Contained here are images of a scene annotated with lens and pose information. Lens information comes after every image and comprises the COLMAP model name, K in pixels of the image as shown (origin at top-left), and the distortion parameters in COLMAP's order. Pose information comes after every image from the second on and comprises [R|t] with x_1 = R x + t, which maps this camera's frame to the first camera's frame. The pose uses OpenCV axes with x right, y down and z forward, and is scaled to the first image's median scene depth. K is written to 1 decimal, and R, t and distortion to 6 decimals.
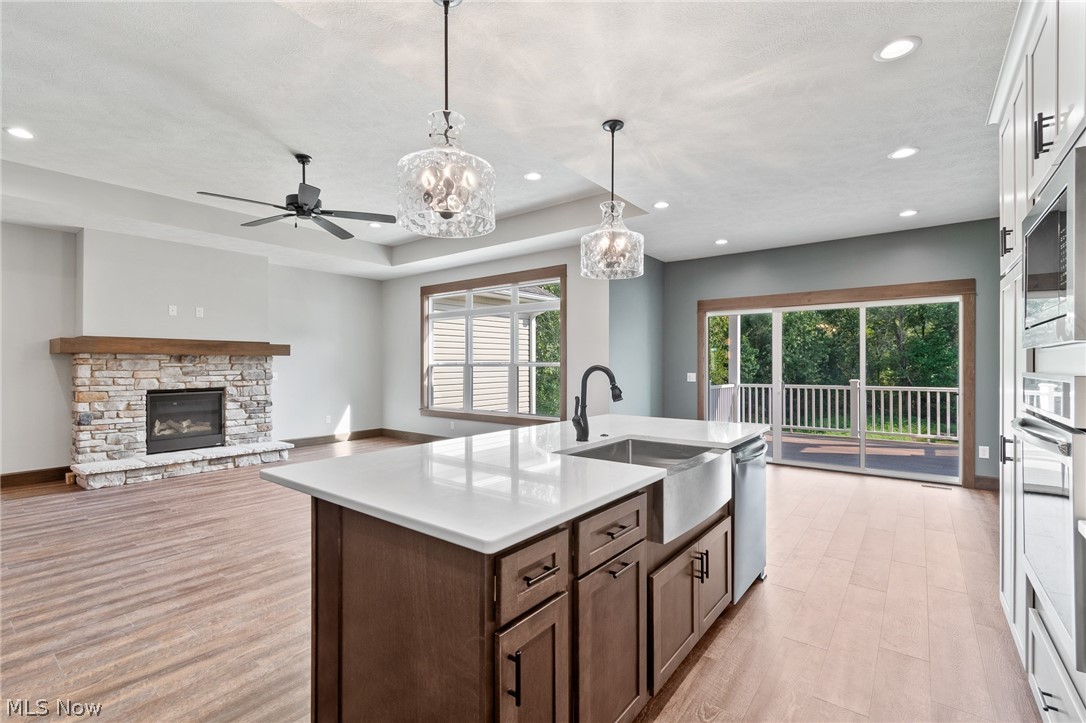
lens RADIAL K [[481.4, 0, 541.8], [0, 481.4, 364.2], [0, 0, 1]] dist [0.002359, -0.000661]
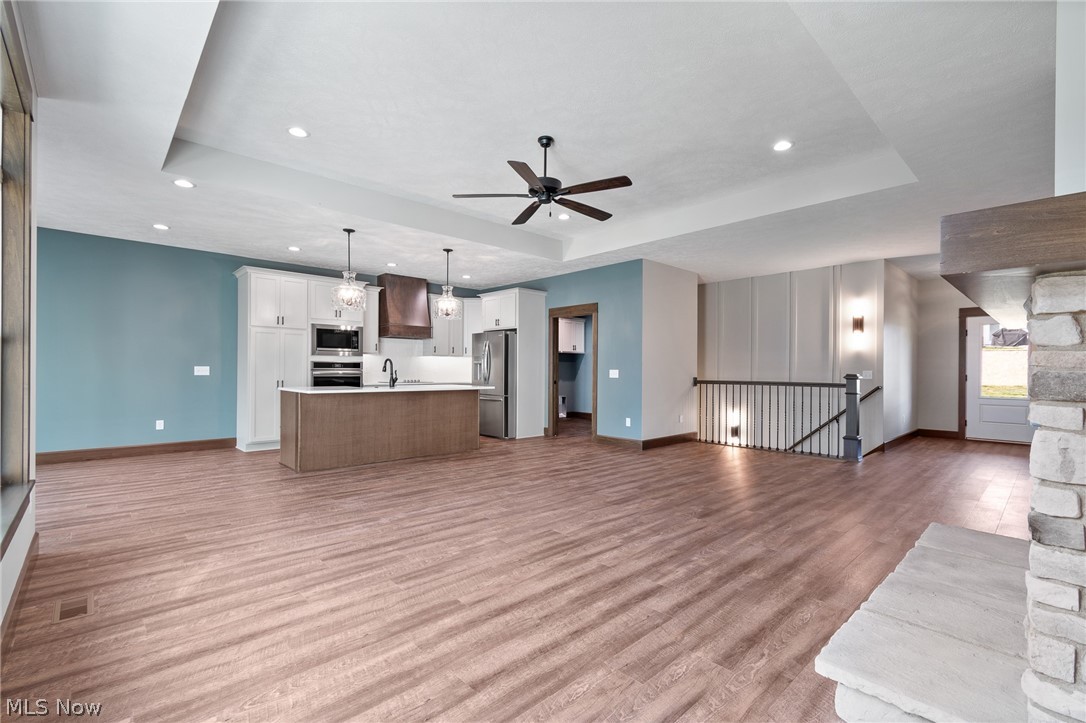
lens RADIAL K [[482.6, 0, 540.4], [0, 482.6, 371.0], [0, 0, 1]] dist [0.000277, -0.000294]
pose [[-0.986623, -0.007943, 0.162825, -0.474416], [-0.007914, 0.999968, 0.000826, 0.025292], [-0.162826, -0.000473, -0.986655, 1.440701]]
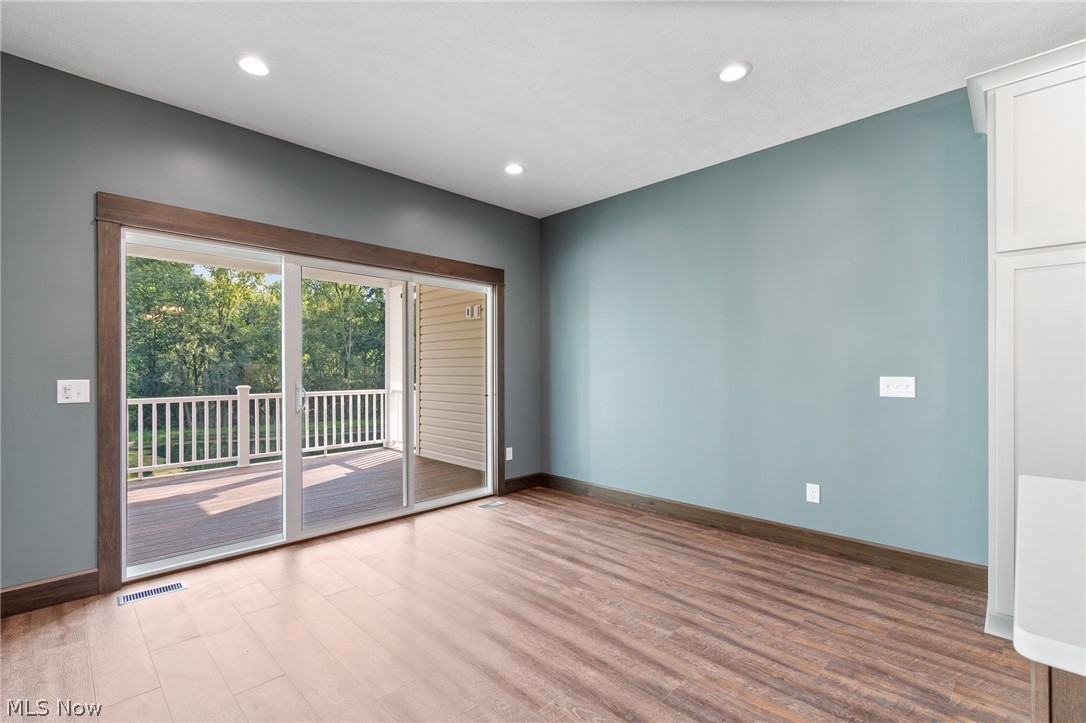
lens RADIAL K [[482.6, 0, 540.4], [0, 482.6, 371.0], [0, 0, 1]] dist [0.000277, -0.000294]
pose [[0.125994, -0.002978, 0.992027, -0.017907], [0.002034, 0.999994, 0.002743, 0.013563], [-0.992029, 0.001672, 0.125999, 0.720118]]
